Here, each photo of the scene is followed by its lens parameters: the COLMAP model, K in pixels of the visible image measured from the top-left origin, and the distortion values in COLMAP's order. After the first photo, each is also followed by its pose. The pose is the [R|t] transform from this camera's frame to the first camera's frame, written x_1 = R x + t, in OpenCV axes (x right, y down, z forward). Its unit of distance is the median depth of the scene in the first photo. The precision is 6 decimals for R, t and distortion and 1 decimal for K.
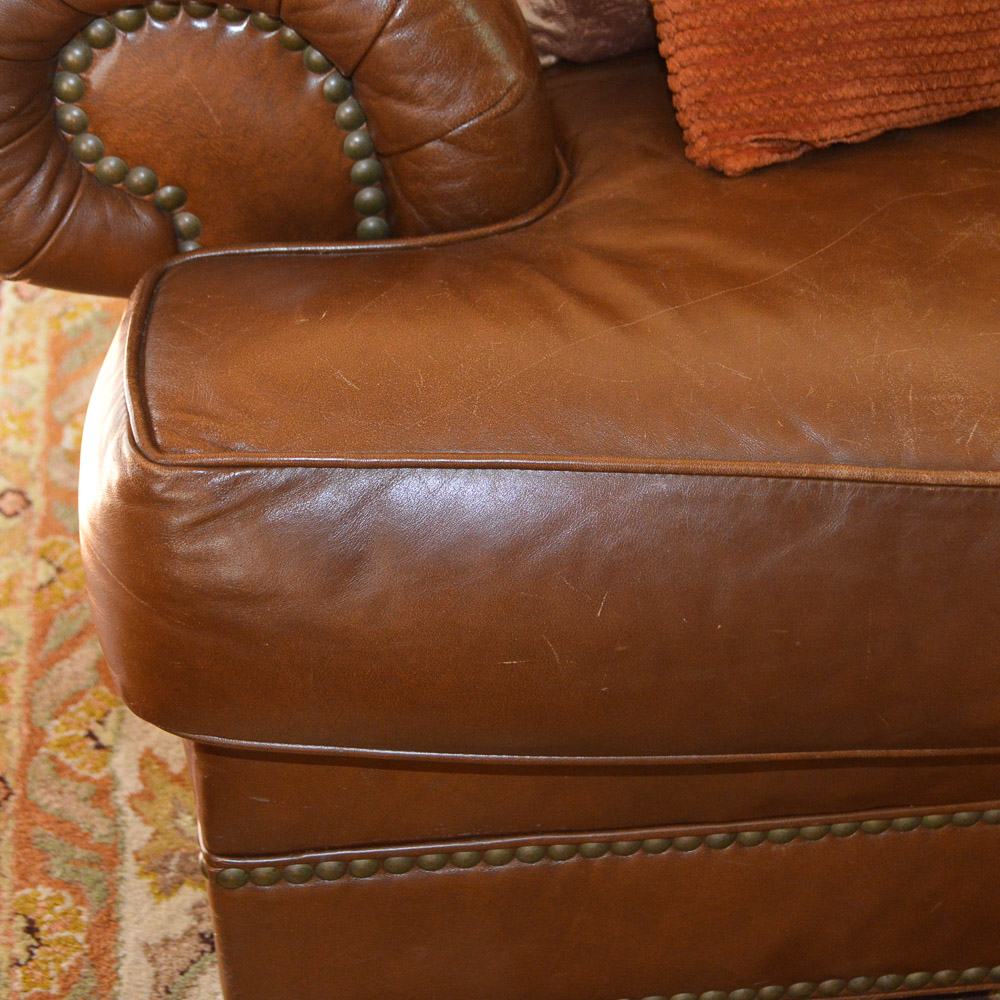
lens RADIAL K [[2001.8, 0, 500.0], [0, 2001.8, 500.0], [0, 0, 1]] dist [-0.016120, 0.009239]
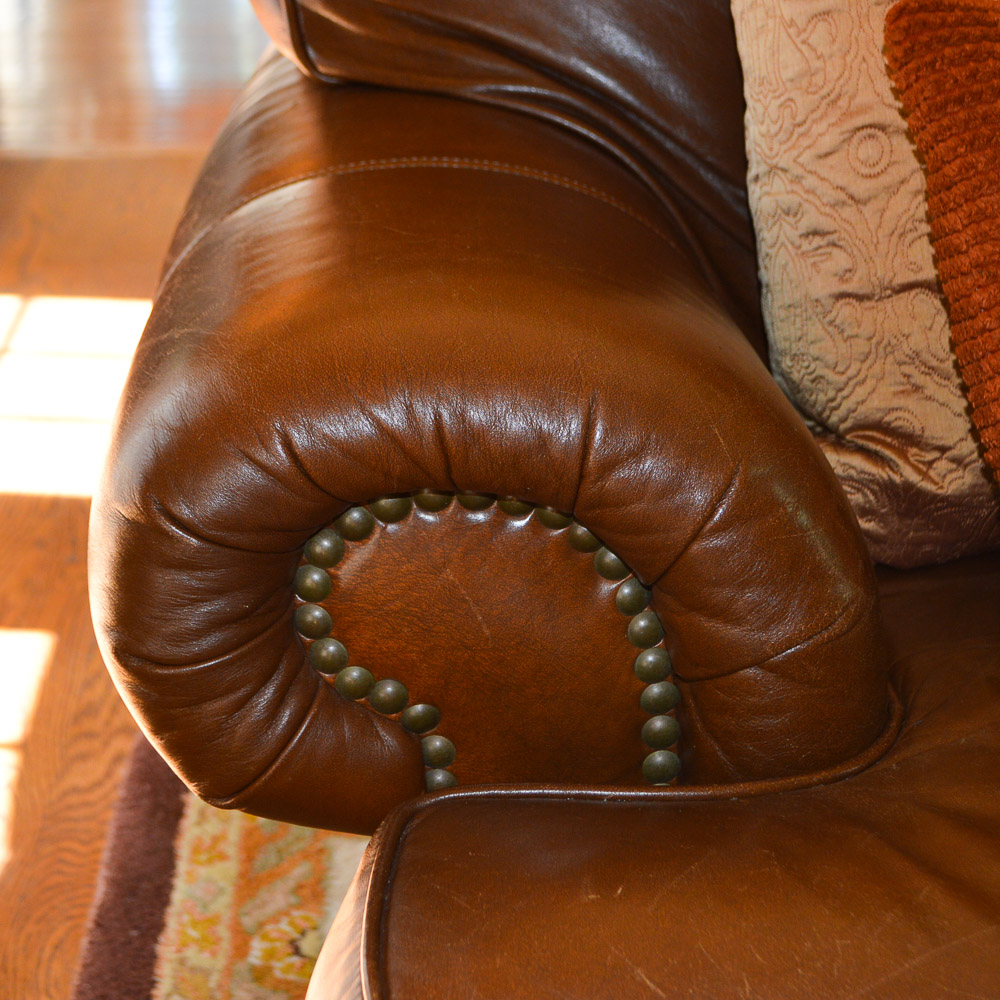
lens RADIAL K [[2010.9, 0, 500.0], [0, 2010.9, 500.0], [0, 0, 1]] dist [-0.000447, -0.000432]
pose [[0.995418, 0.038102, -0.087702, -0.065028], [-0.056447, 0.974469, -0.217312, -0.061860], [0.077183, 0.221267, 0.972154, 0.180096]]
